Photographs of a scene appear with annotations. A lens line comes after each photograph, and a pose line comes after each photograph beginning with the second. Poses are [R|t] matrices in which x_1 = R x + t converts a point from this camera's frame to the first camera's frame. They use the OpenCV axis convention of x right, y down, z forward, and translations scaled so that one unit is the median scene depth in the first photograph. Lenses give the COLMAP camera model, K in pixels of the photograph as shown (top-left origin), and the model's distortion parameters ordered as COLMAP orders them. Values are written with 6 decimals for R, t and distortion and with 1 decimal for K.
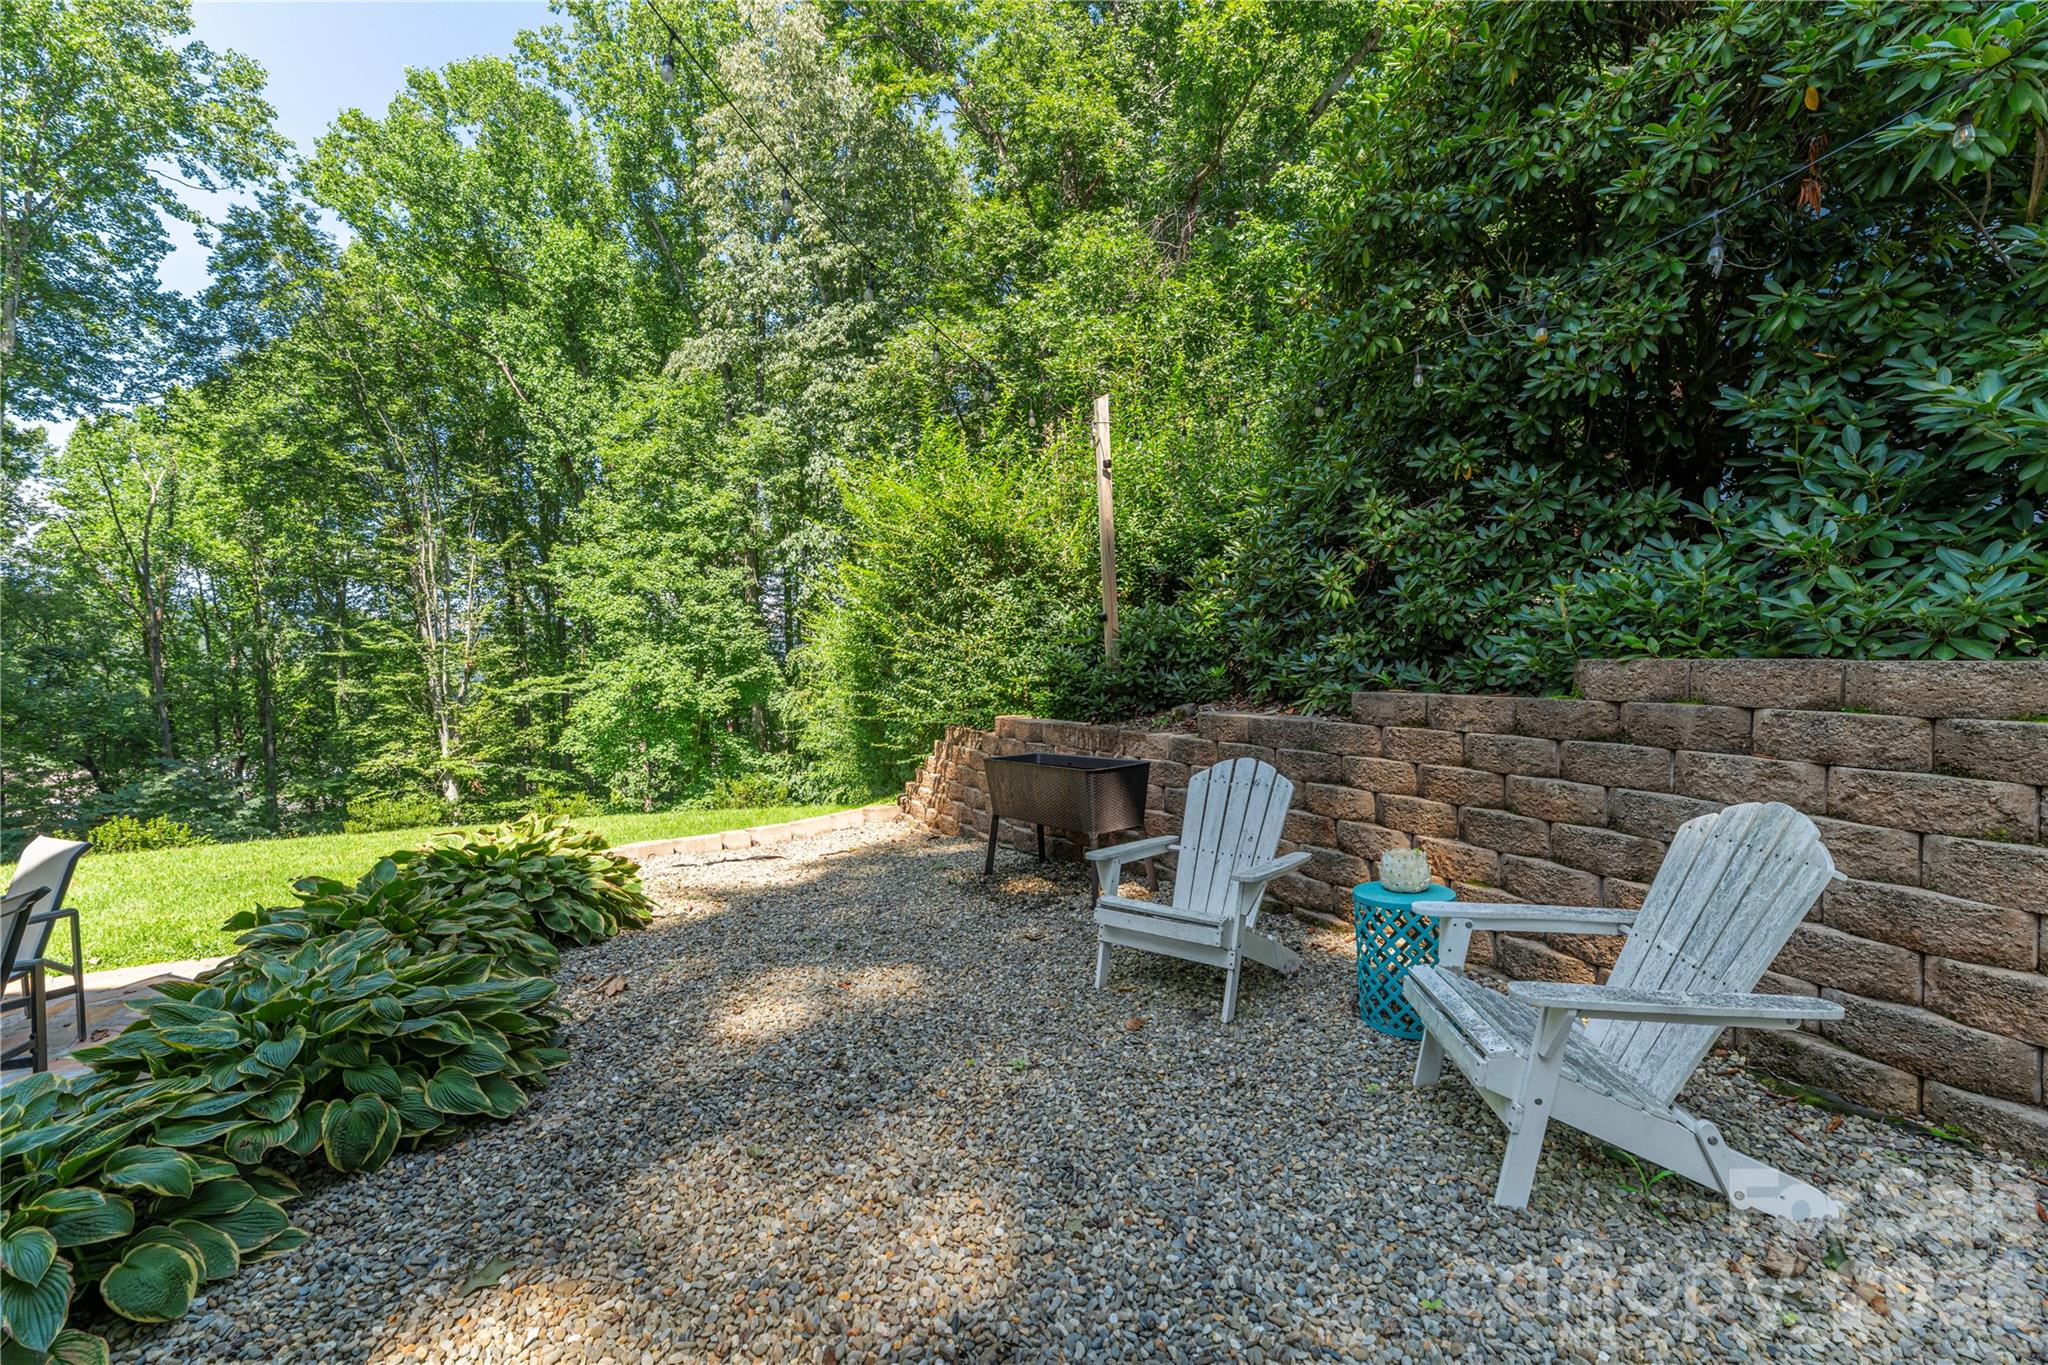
lens RADIAL K [[821.9, 0, 1027.0], [0, 821.9, 686.8], [0, 0, 1]] dist [0.000680, 0.000961]
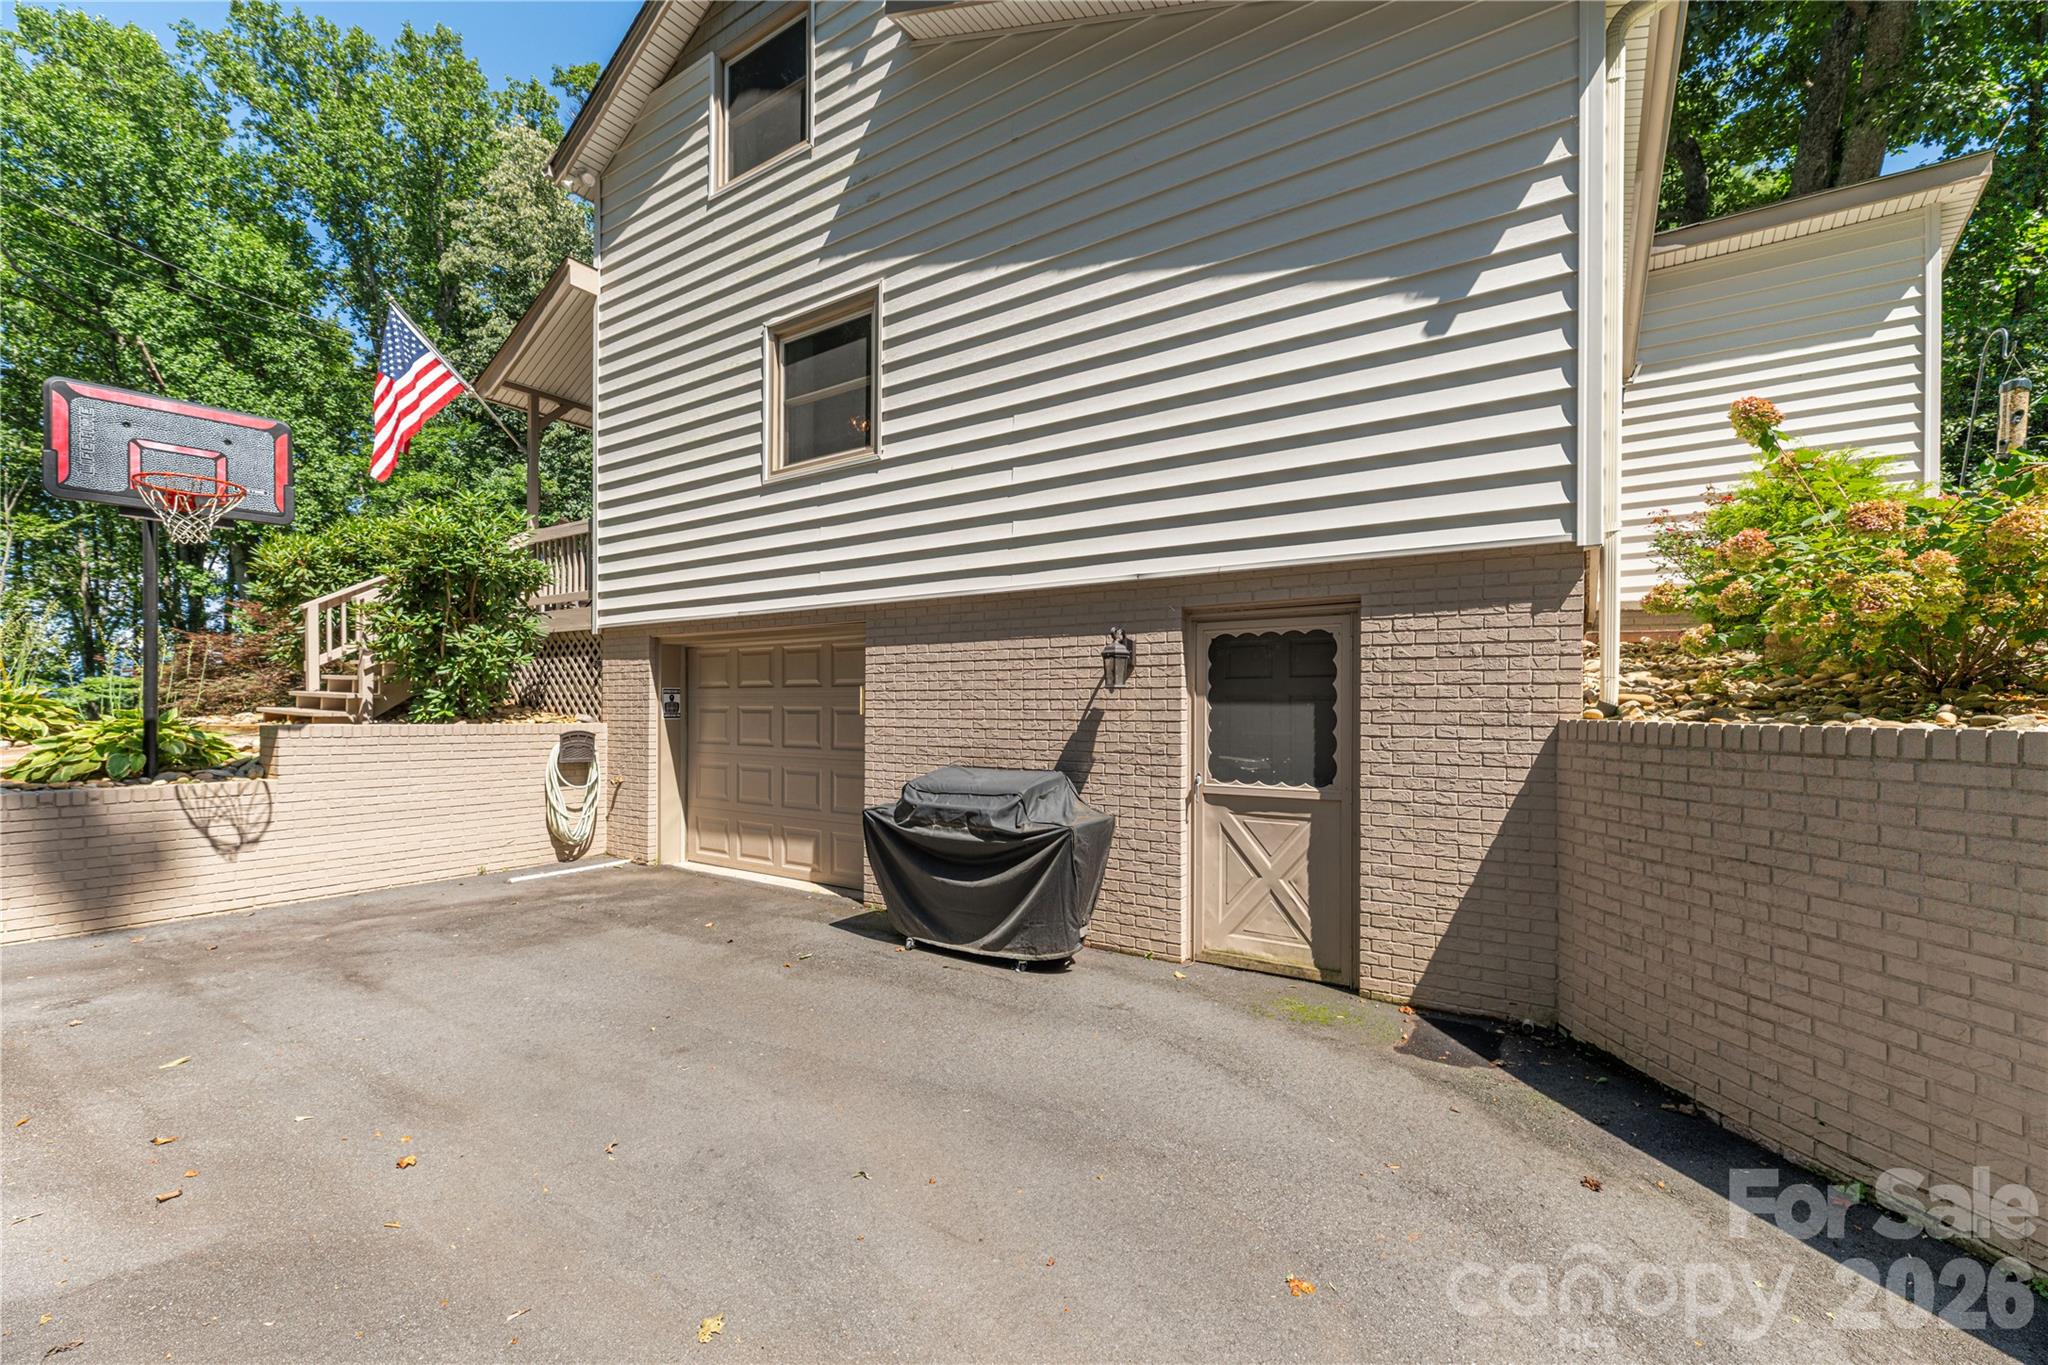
lens RADIAL K [[821.9, 0, 1034.6], [0, 821.9, 719.5], [0, 0, 1]] dist [0.000680, 0.000961]
pose [[0.792879, 0.006669, 0.609343, -0.400637], [0.011419, 0.999602, -0.025799, 0.083204], [-0.609272, 0.027414, 0.792487, -0.388577]]
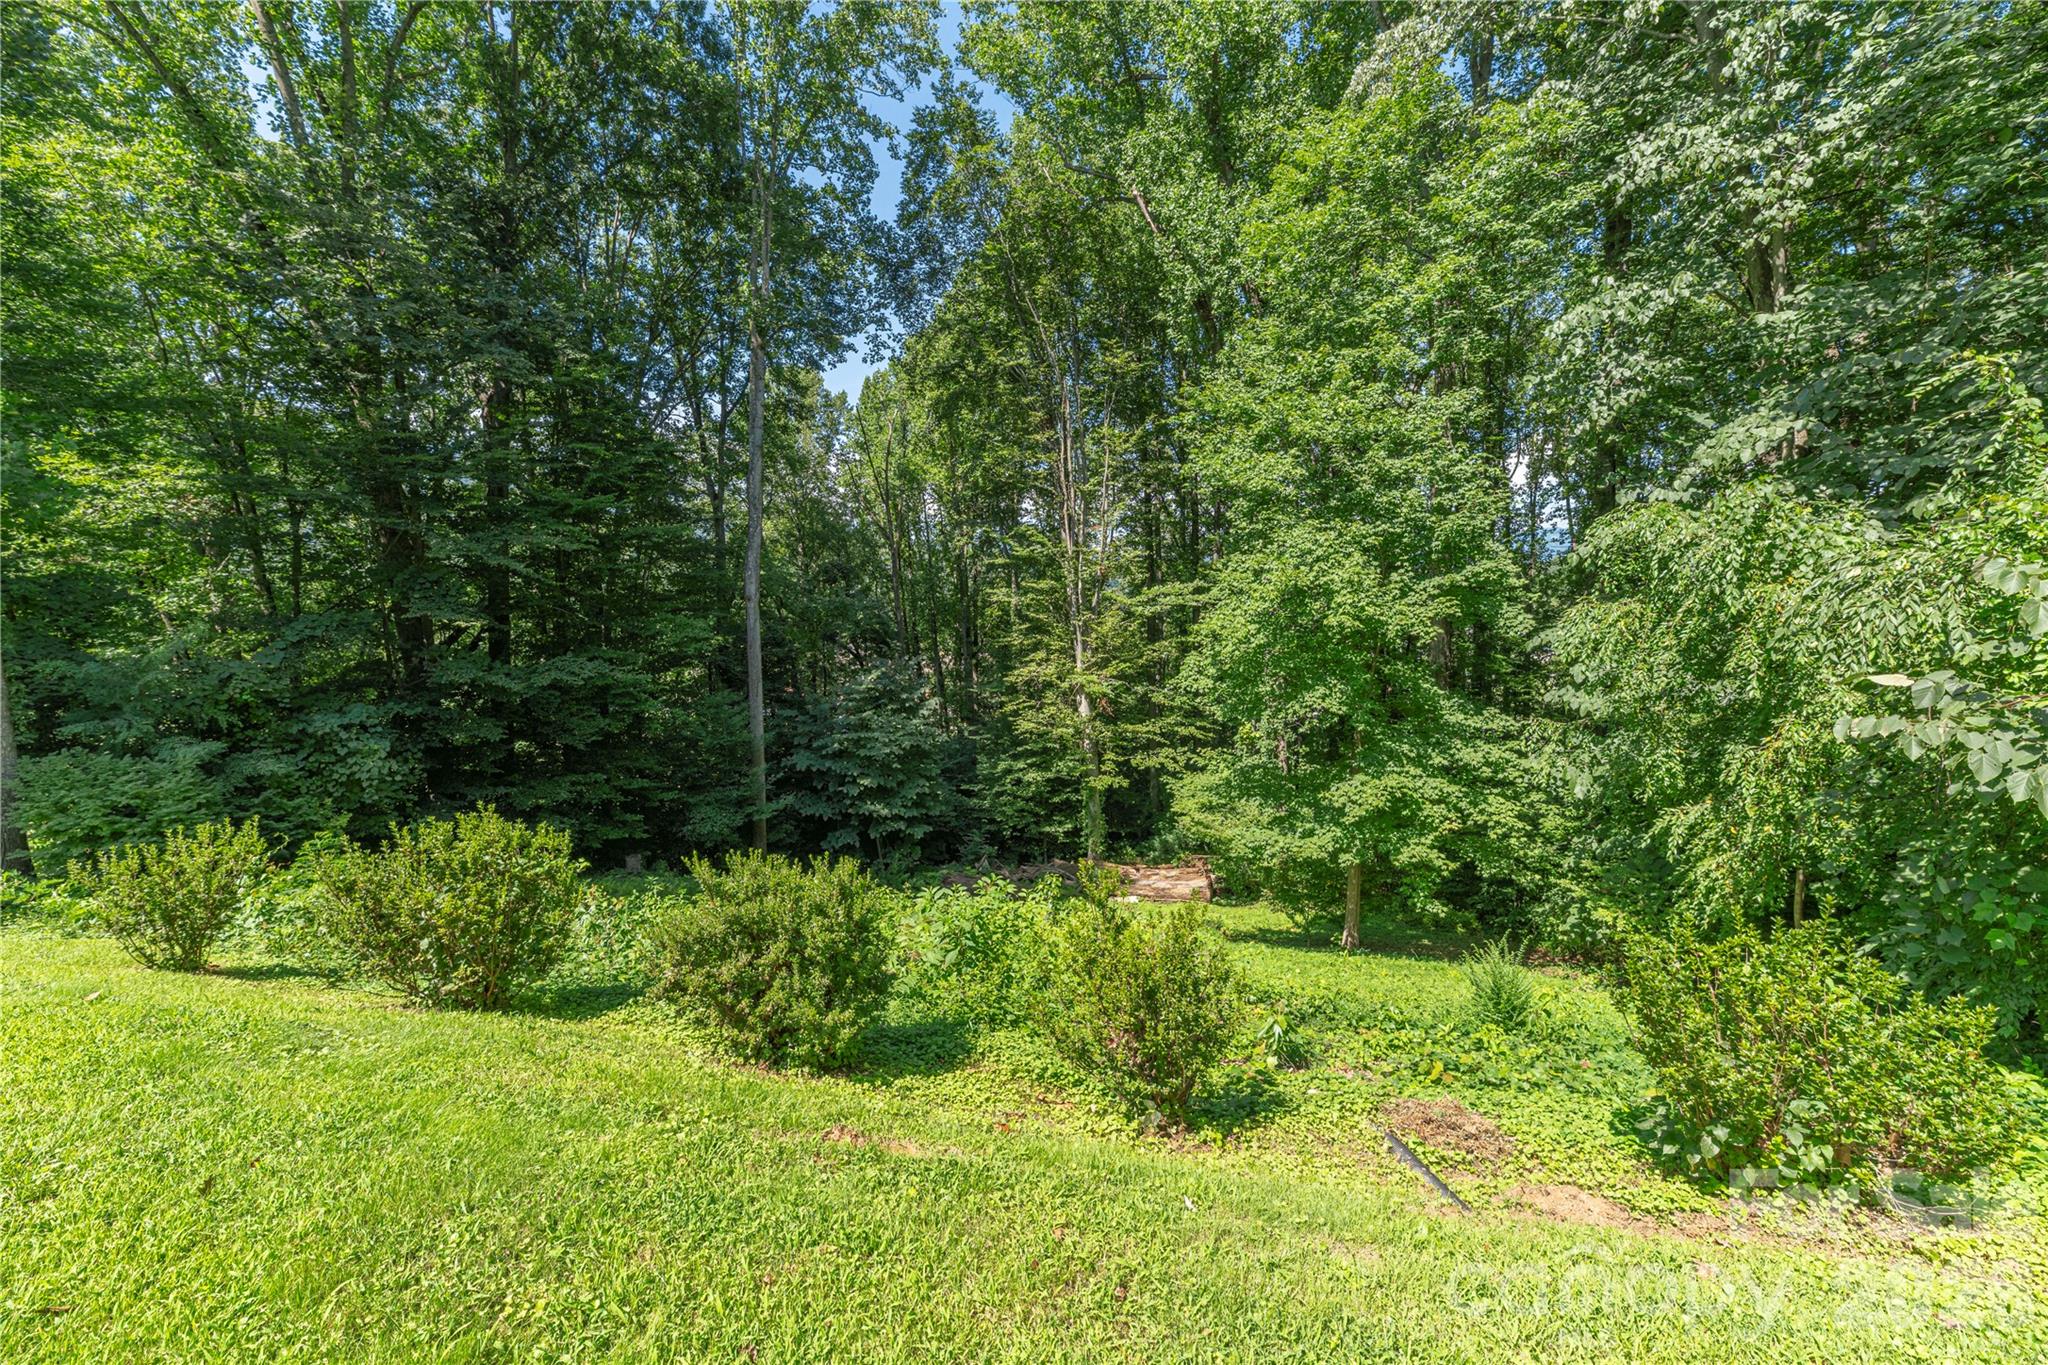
lens RADIAL K [[821.9, 0, 1034.3], [0, 821.9, 684.0], [0, 0, 1]] dist [0.000680, 0.000961]
pose [[0.759166, 0.076514, -0.646384, -0.157288], [-0.012195, 0.994564, 0.103406, 0.004954], [0.650782, -0.070619, 0.755973, 0.292398]]
